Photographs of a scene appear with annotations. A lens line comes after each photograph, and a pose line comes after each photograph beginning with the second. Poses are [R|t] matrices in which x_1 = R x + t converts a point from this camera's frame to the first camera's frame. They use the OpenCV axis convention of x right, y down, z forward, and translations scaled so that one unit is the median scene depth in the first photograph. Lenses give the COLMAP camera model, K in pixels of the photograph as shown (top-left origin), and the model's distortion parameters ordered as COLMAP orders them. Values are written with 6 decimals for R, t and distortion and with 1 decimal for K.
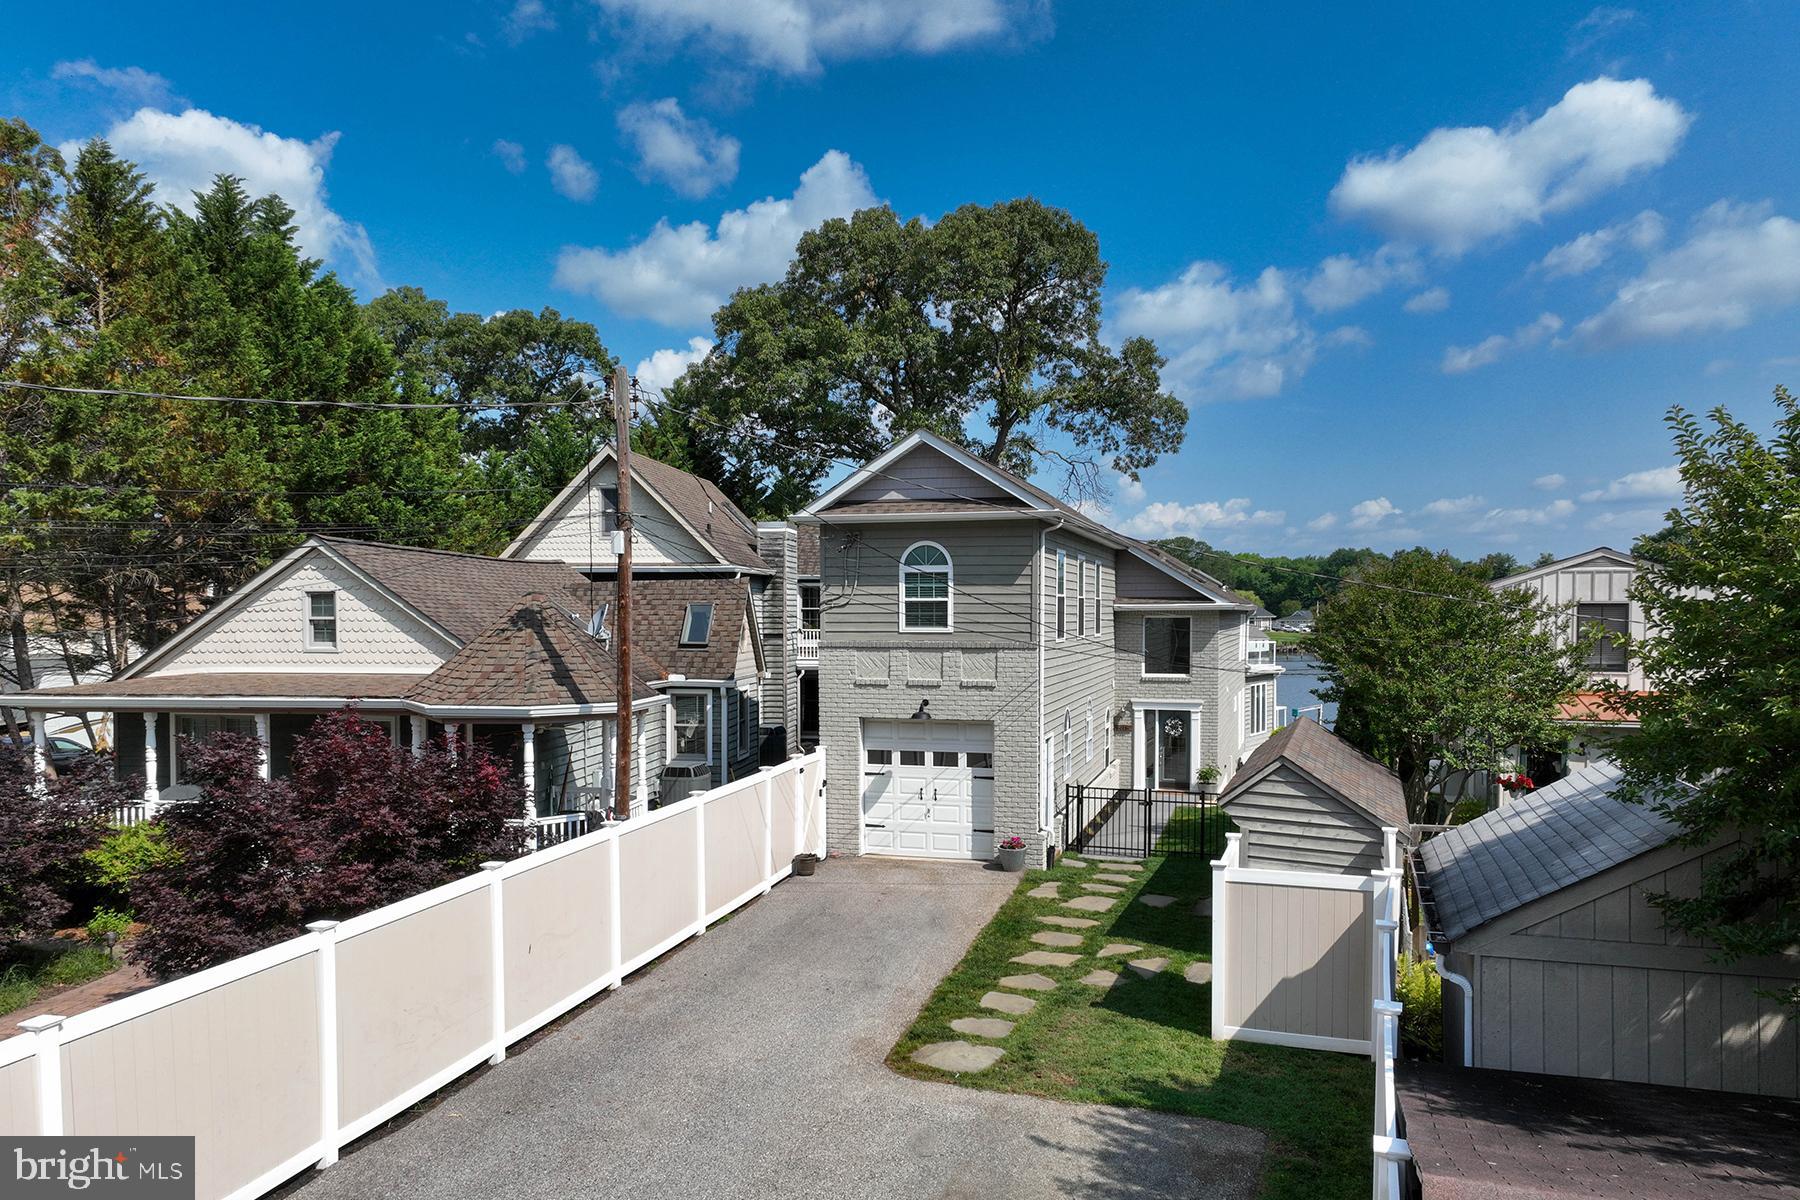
lens RADIAL K [[1263.4, 0, 900.4], [0, 1263.4, 530.8], [0, 0, 1]] dist [0.000834, 0.003828]
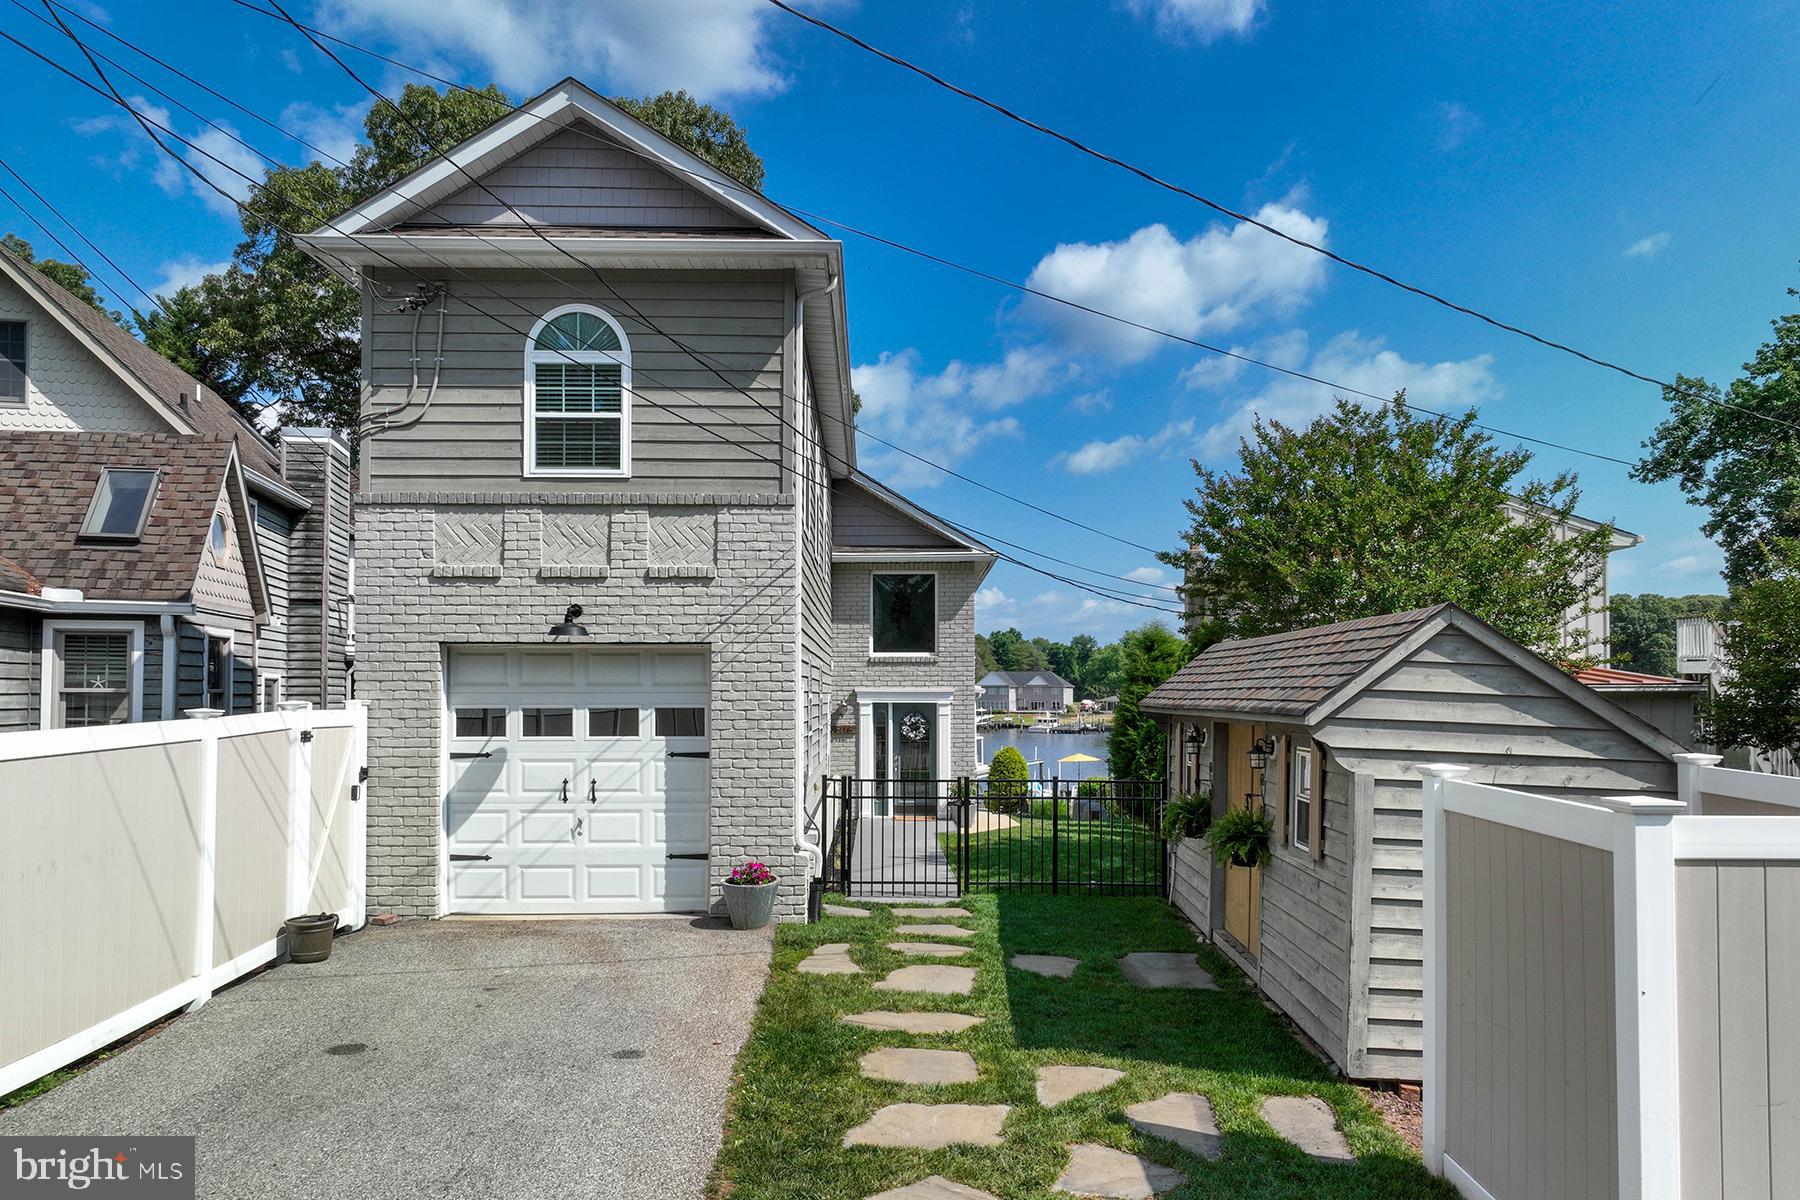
lens RADIAL K [[1287.3, 0, 859.5], [0, 1287.3, 602.6], [0, 0, 1]] dist [0.001179, 0.002699]
pose [[0.963021, 0.009620, 0.269253, -0.009858], [-0.007631, 0.999935, -0.008432, 0.136011], [-0.269317, 0.006065, 0.963032, 0.466678]]
